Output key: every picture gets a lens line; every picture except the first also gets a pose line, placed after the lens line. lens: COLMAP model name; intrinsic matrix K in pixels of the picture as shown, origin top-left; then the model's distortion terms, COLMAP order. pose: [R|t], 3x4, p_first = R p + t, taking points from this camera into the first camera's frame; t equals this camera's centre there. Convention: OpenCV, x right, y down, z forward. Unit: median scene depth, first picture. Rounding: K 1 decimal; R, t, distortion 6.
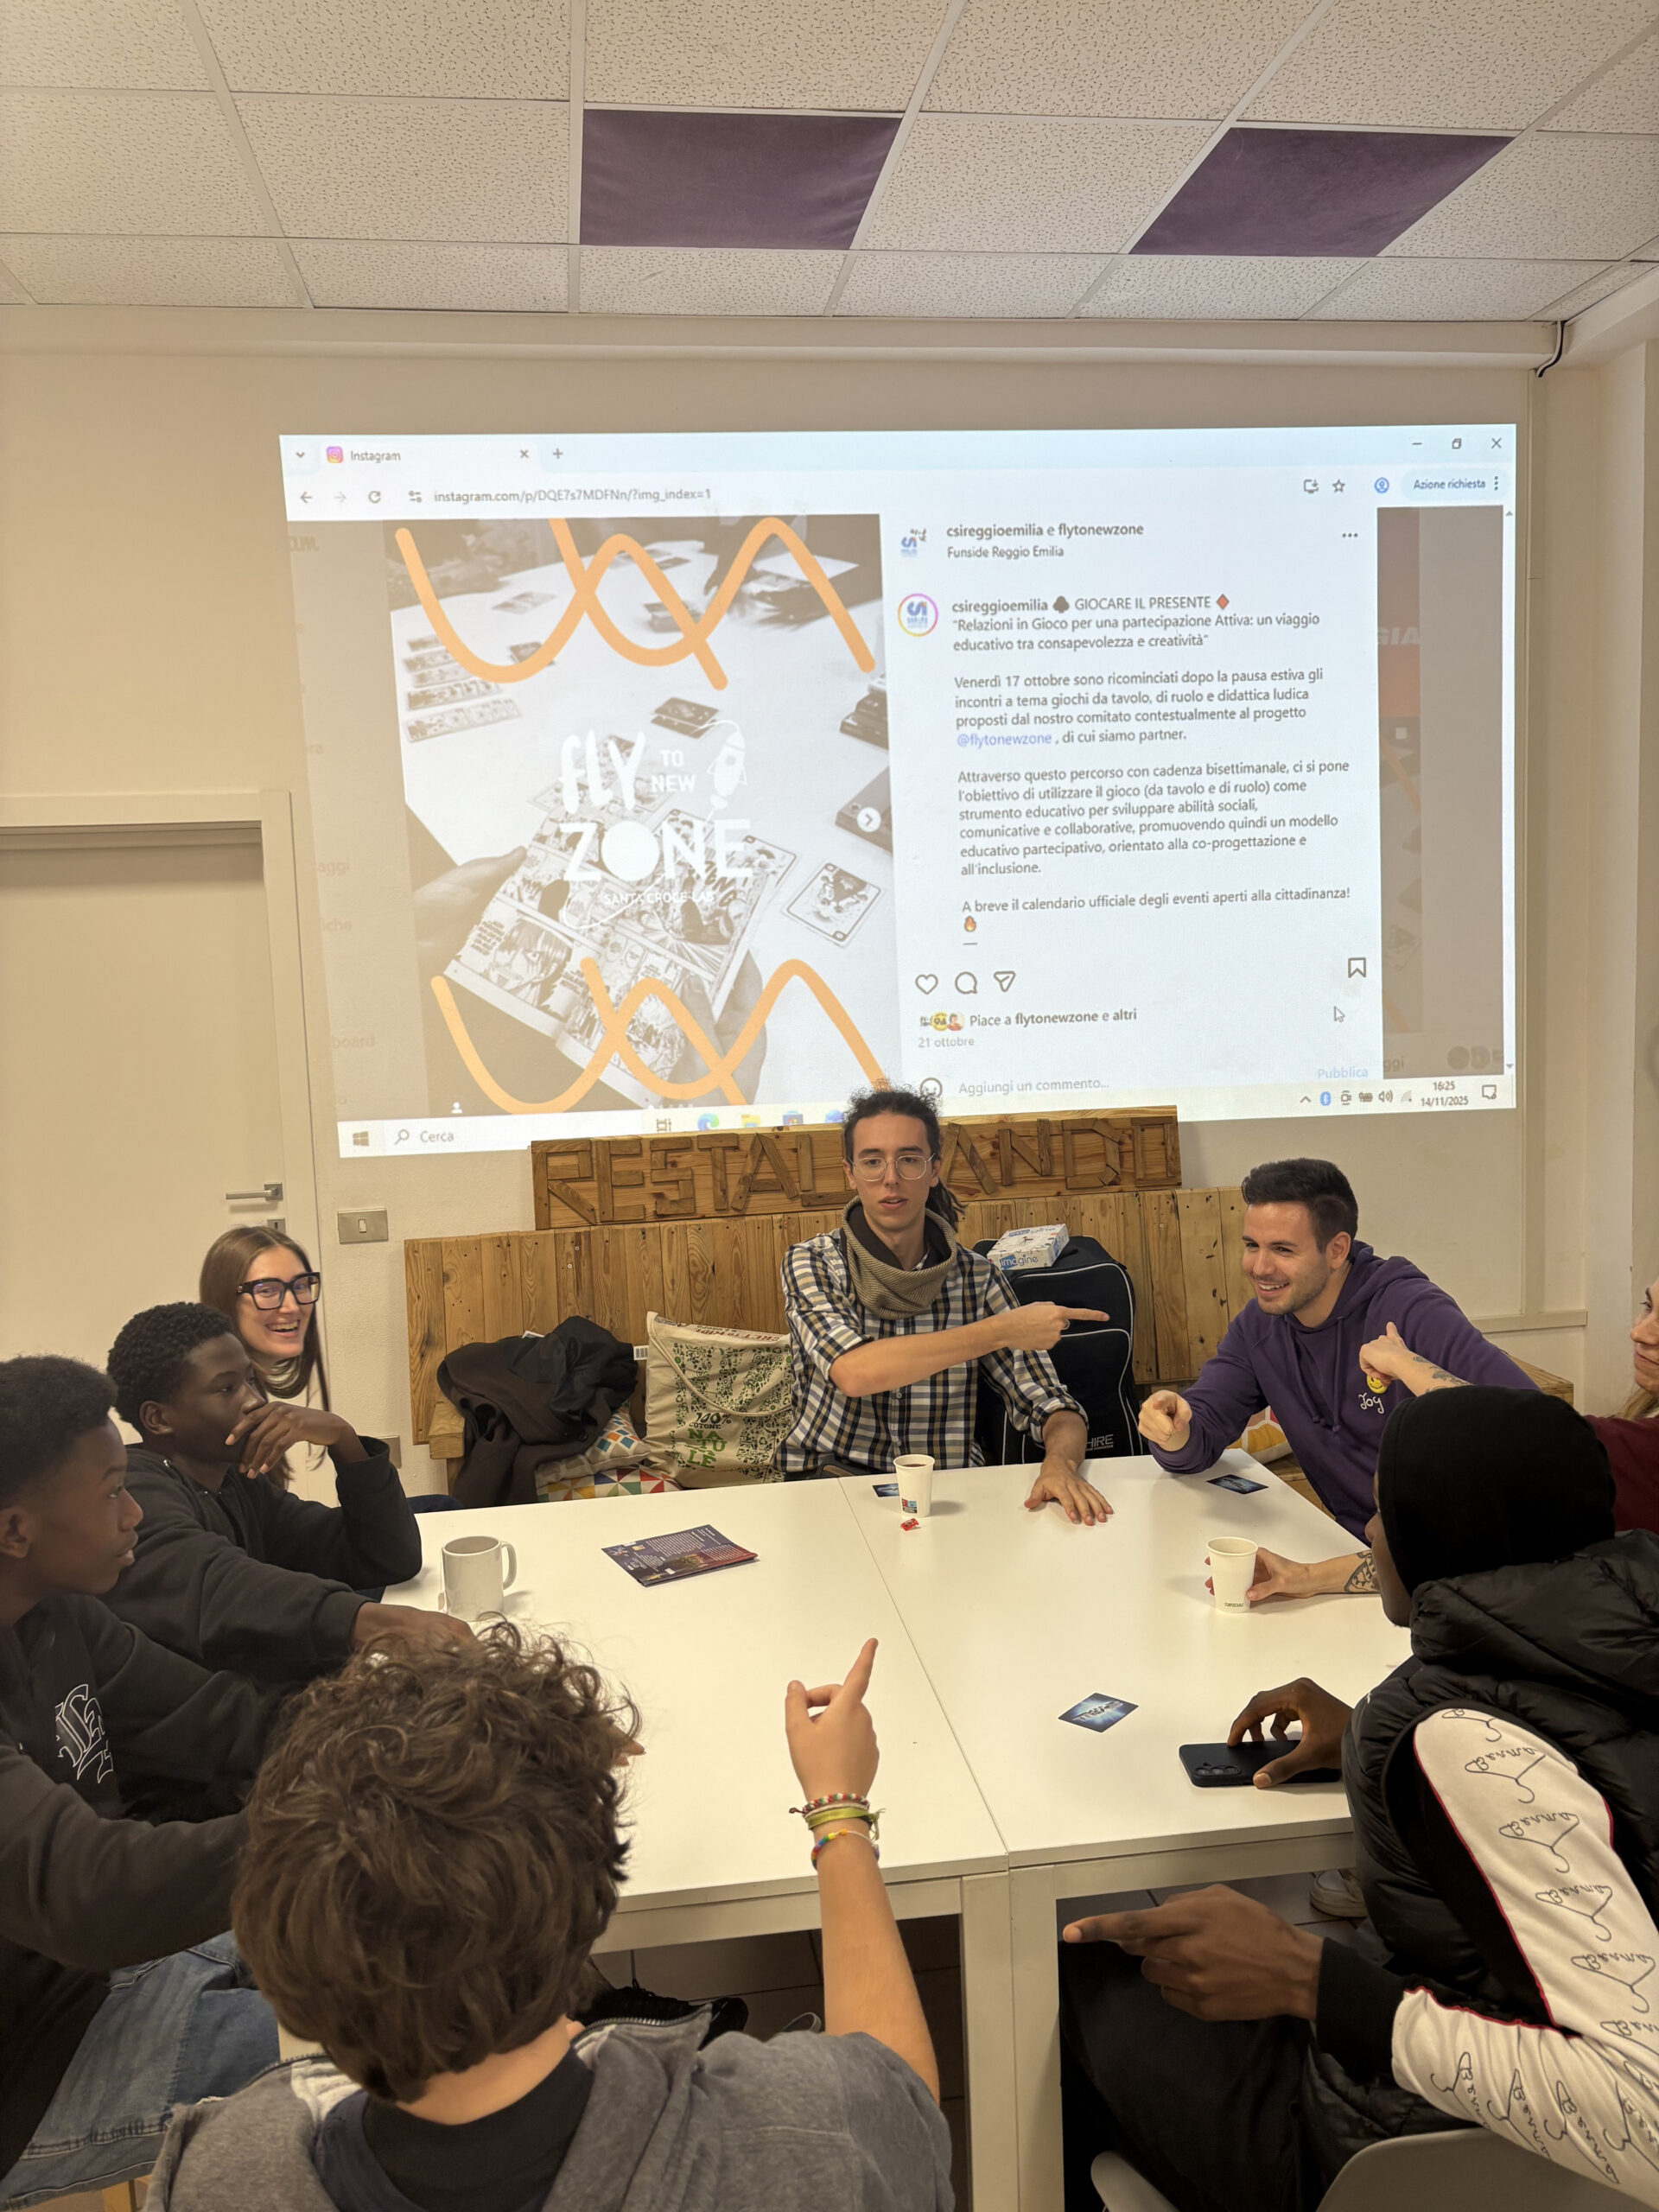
lens RADIAL K [[1665.8, 0, 833.7], [0, 1665.8, 1107.5], [0, 0, 1]] dist [0.012549, 0.002867]
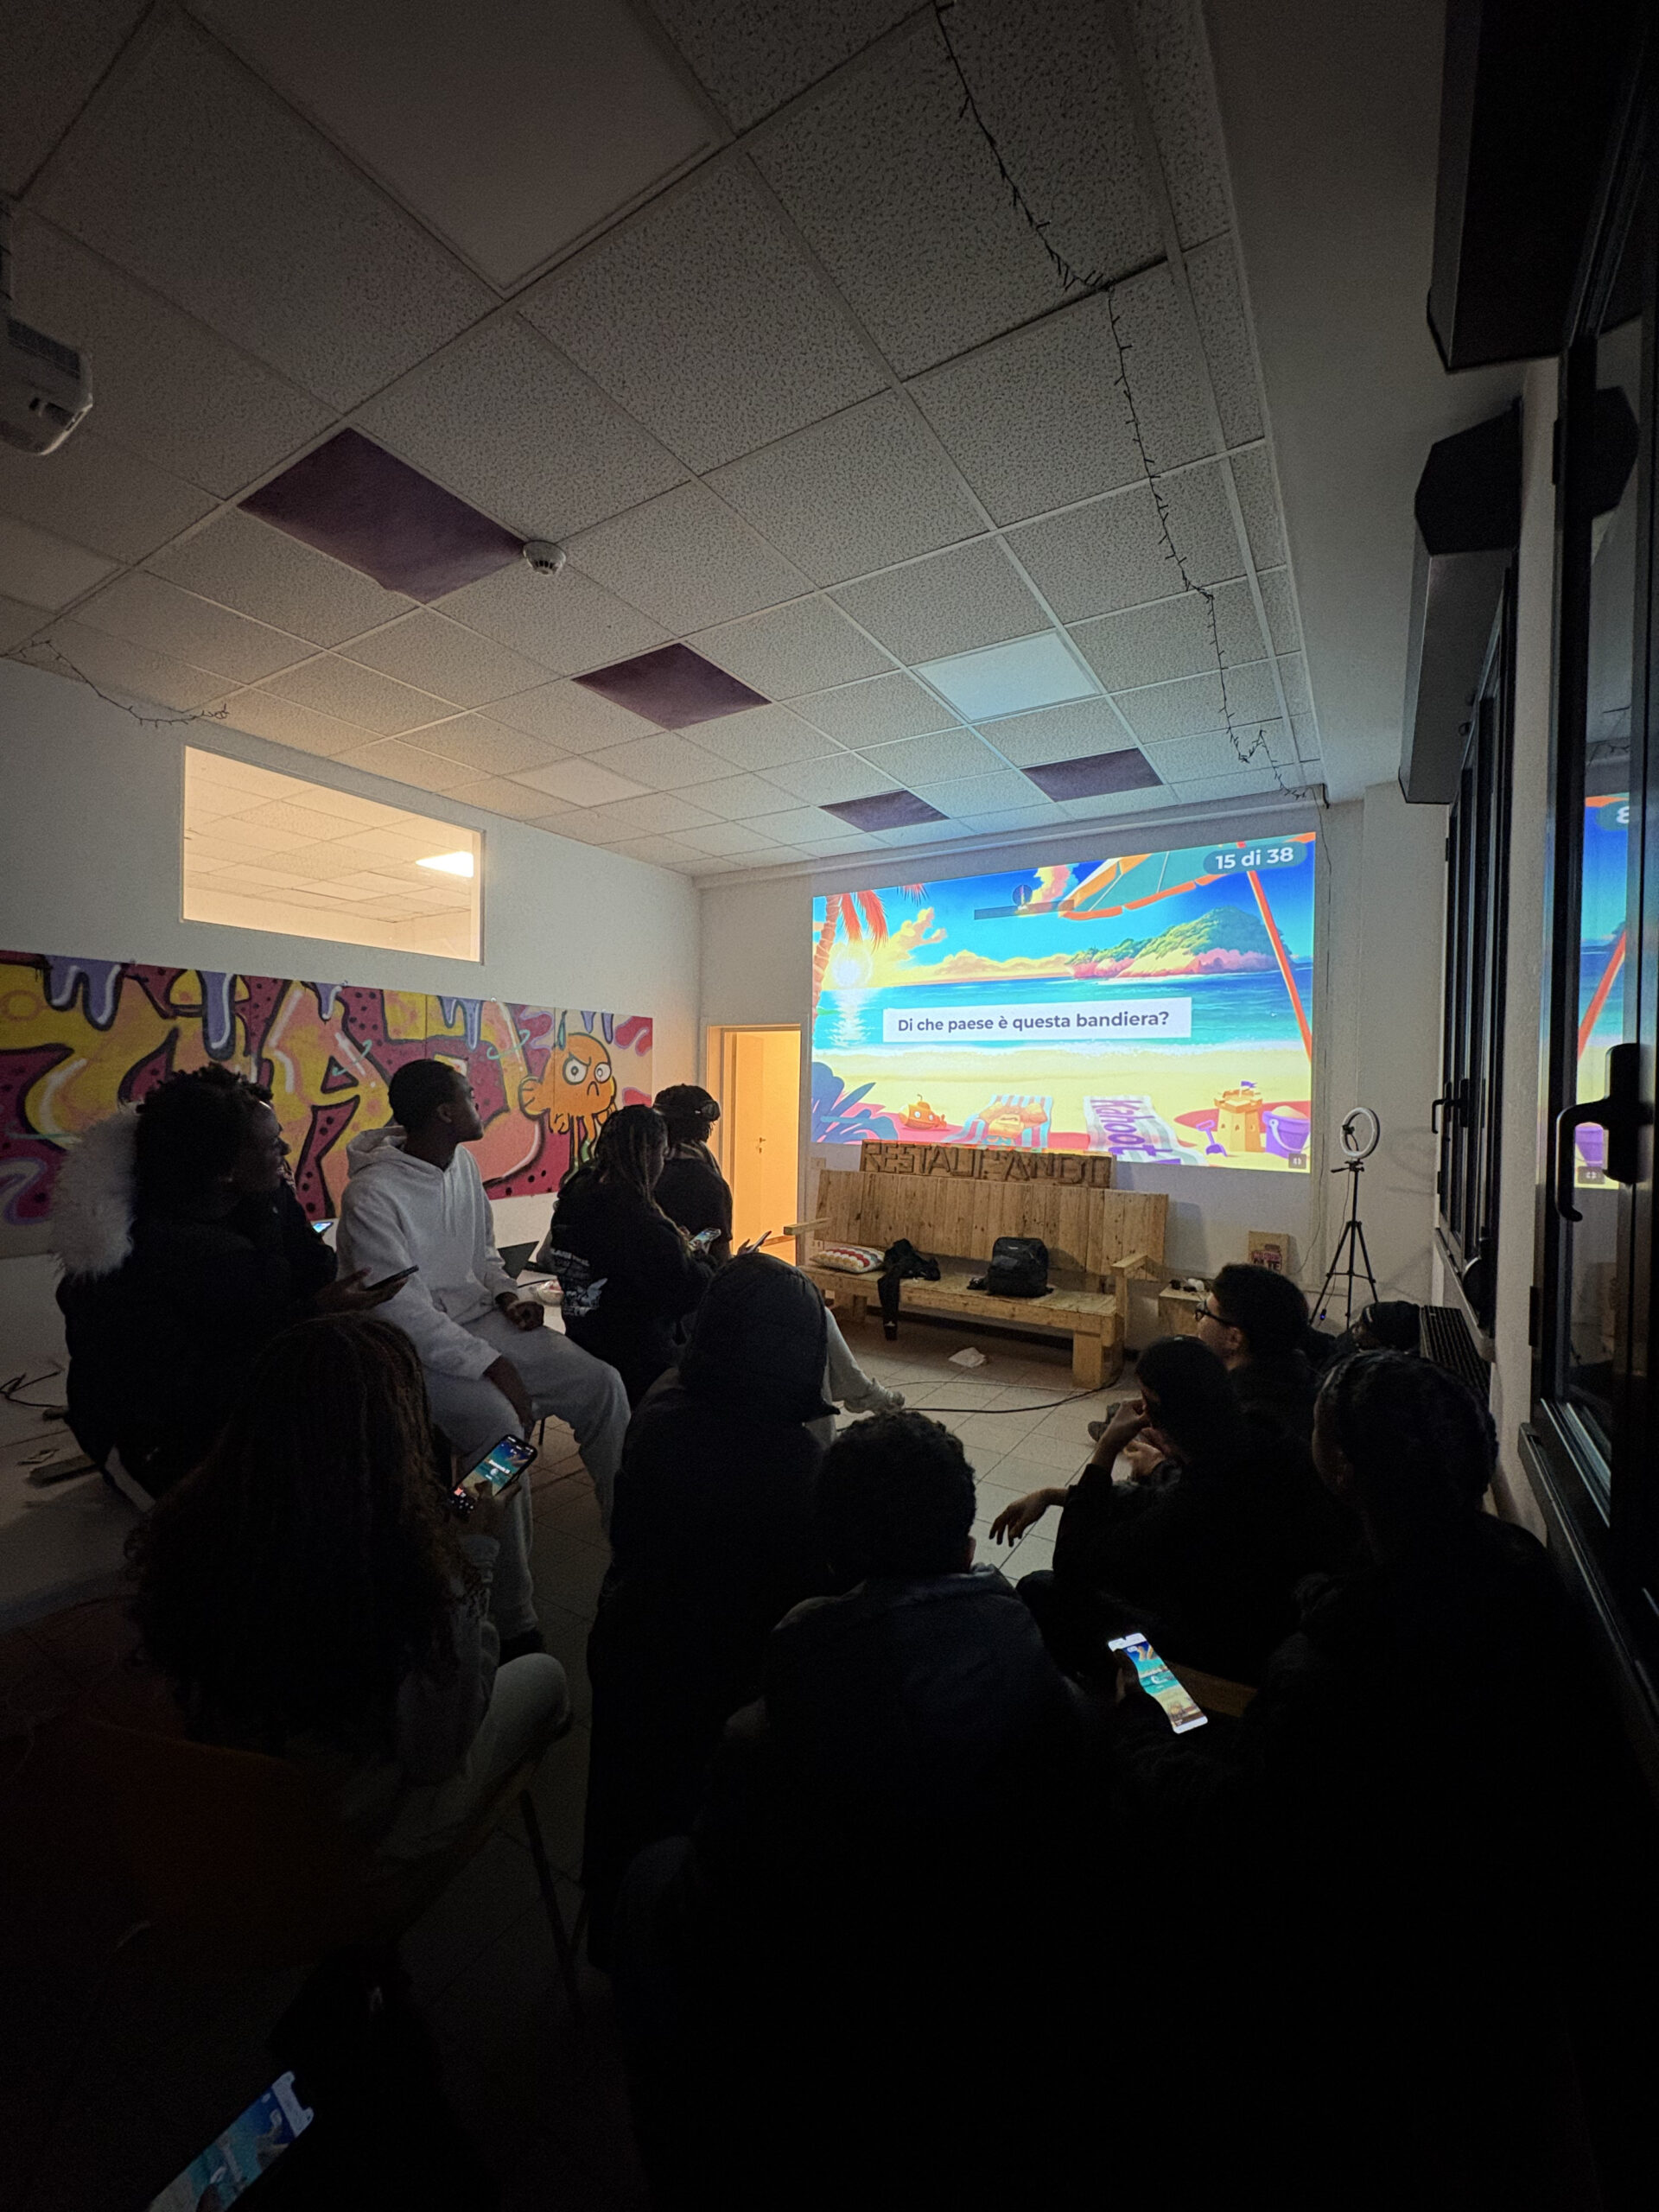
lens RADIAL K [[890.6, 0, 836.6], [0, 890.6, 1107.1], [0, 0, 1]] dist [-0.001363, 0.000003]
pose [[0.759744, 0.065520, -0.646913, 0.726355], [-0.118829, 0.992146, -0.039069, 0.030691], [0.639273, 0.106555, 0.761562, -0.157534]]
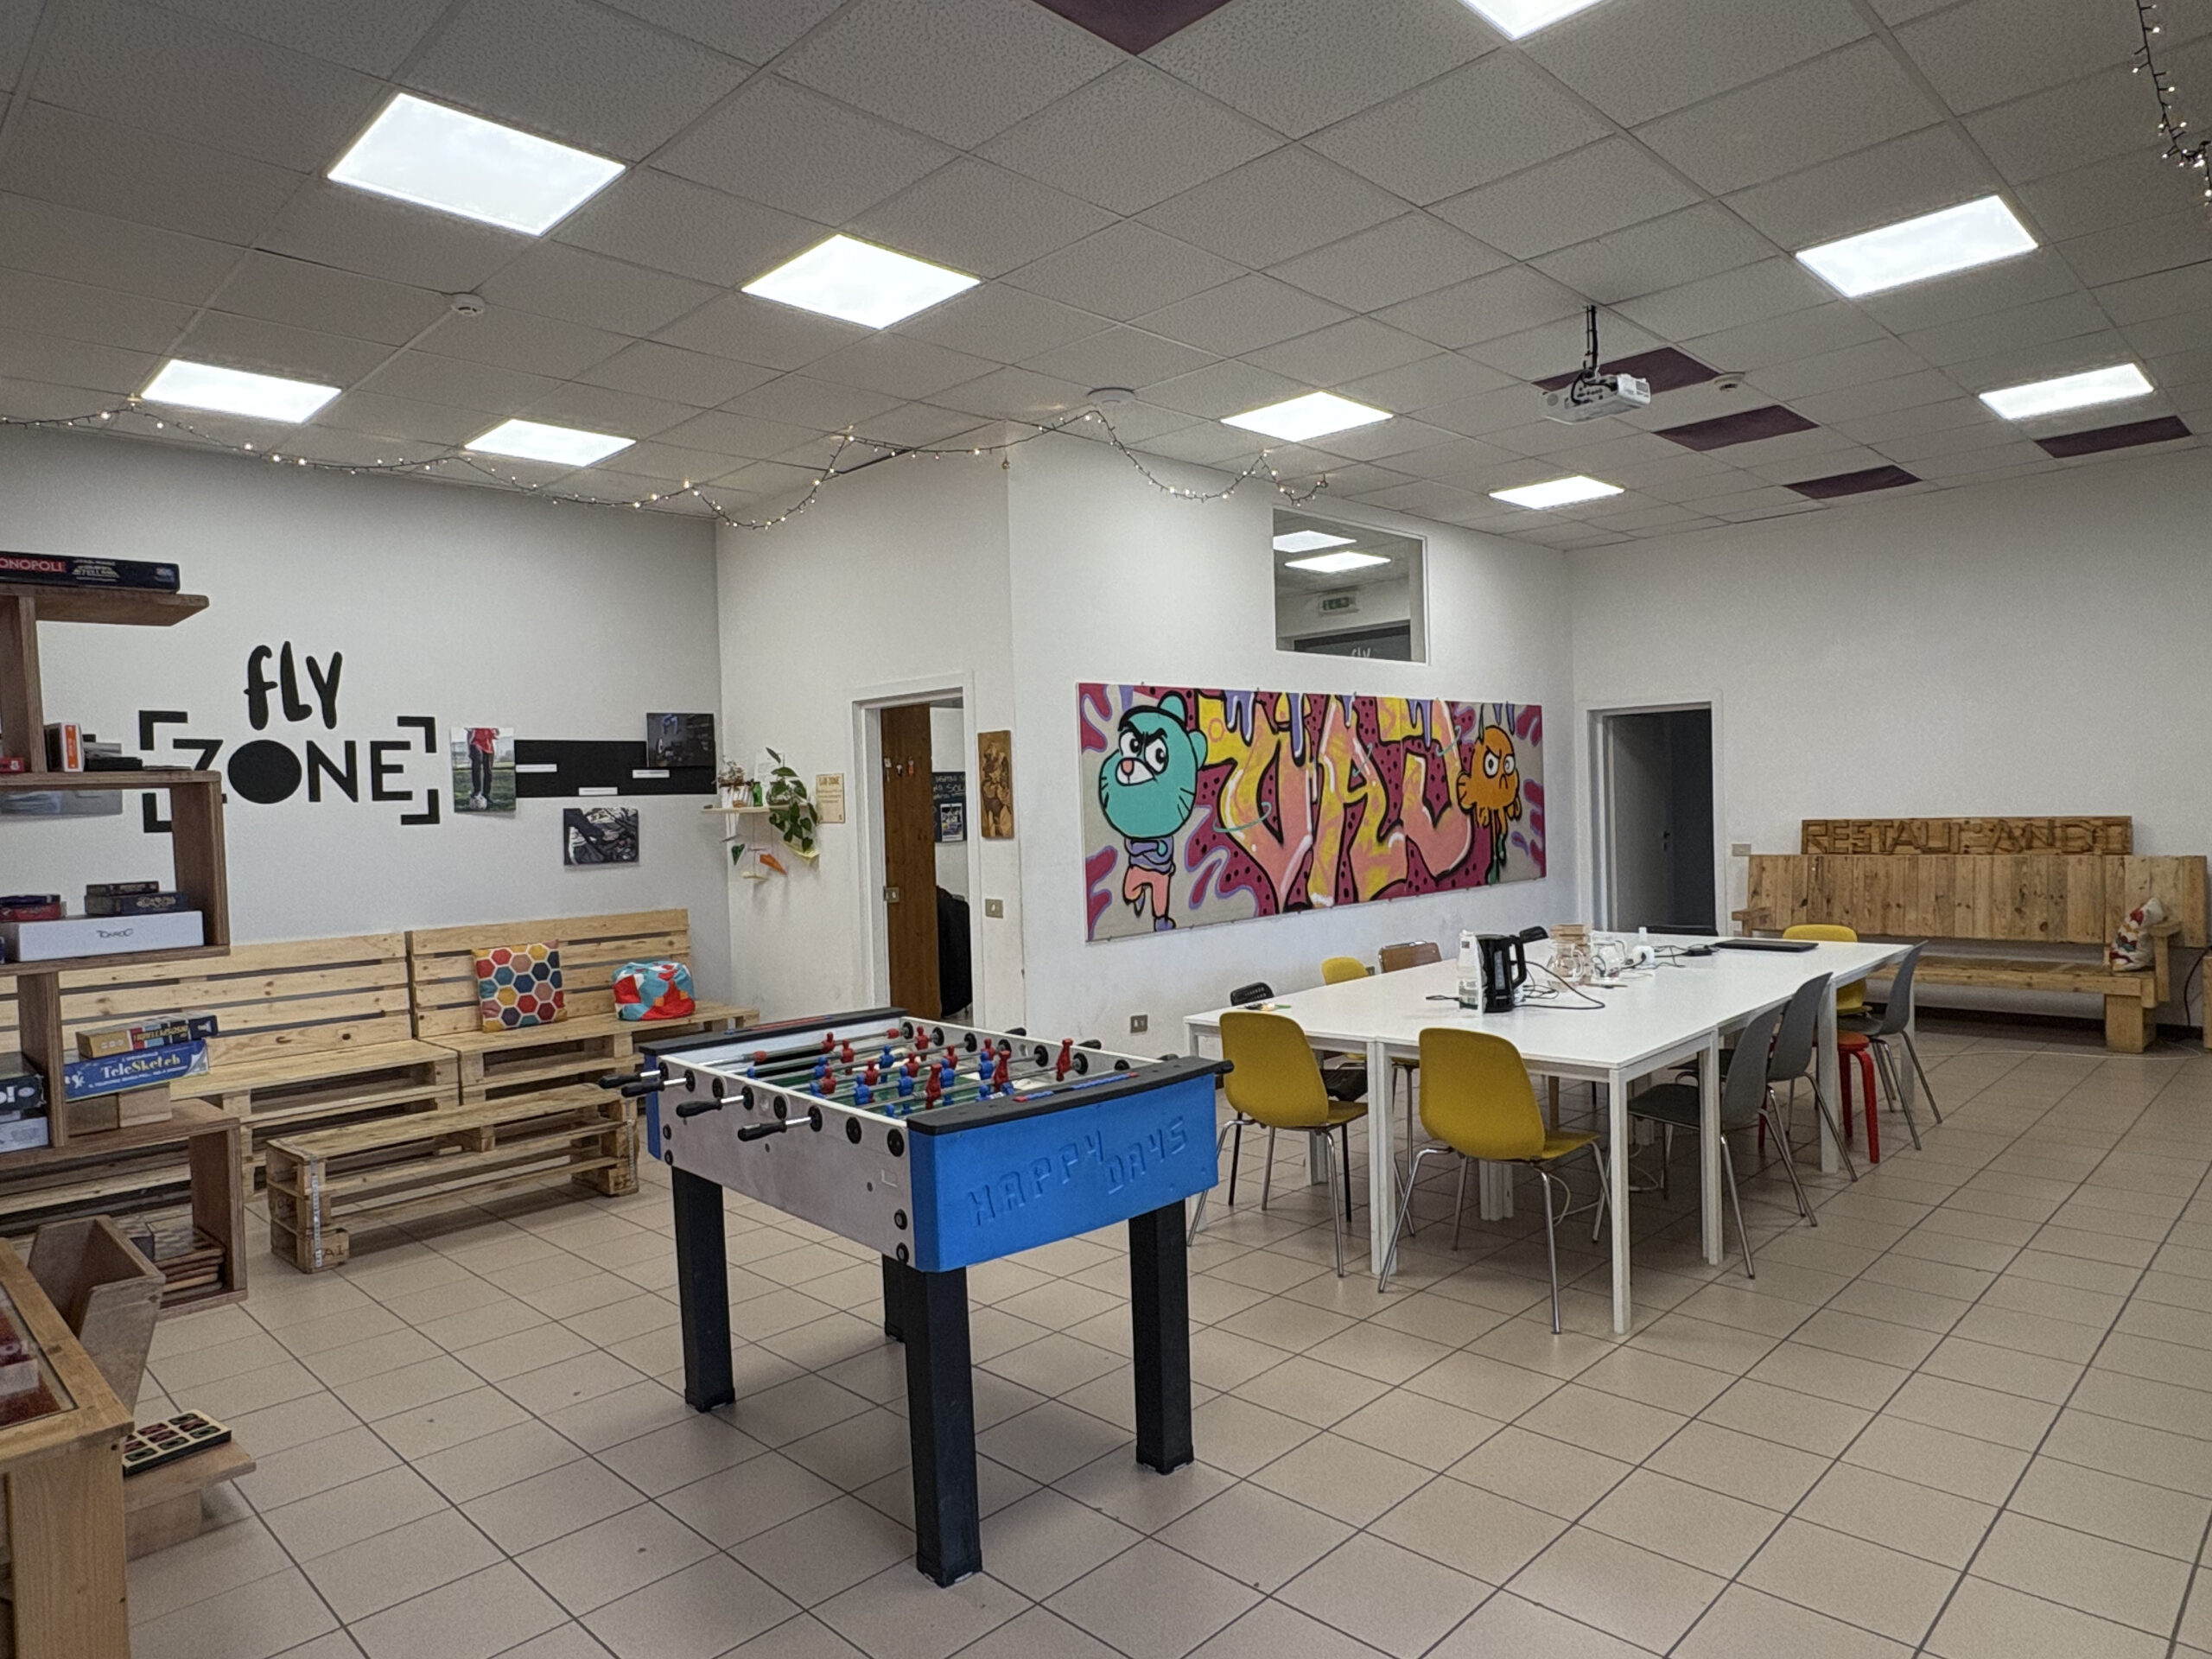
lens RADIAL K [[1344.7, 0, 1112.9], [0, 1344.7, 829.9], [0, 0, 1]] dist [0.001628, 0.001488]
pose [[0.592971, 0.034423, -0.804488, 0.846862], [-0.078593, 0.996790, -0.015279, 0.148931], [0.801379, 0.072287, 0.593773, -1.070916]]
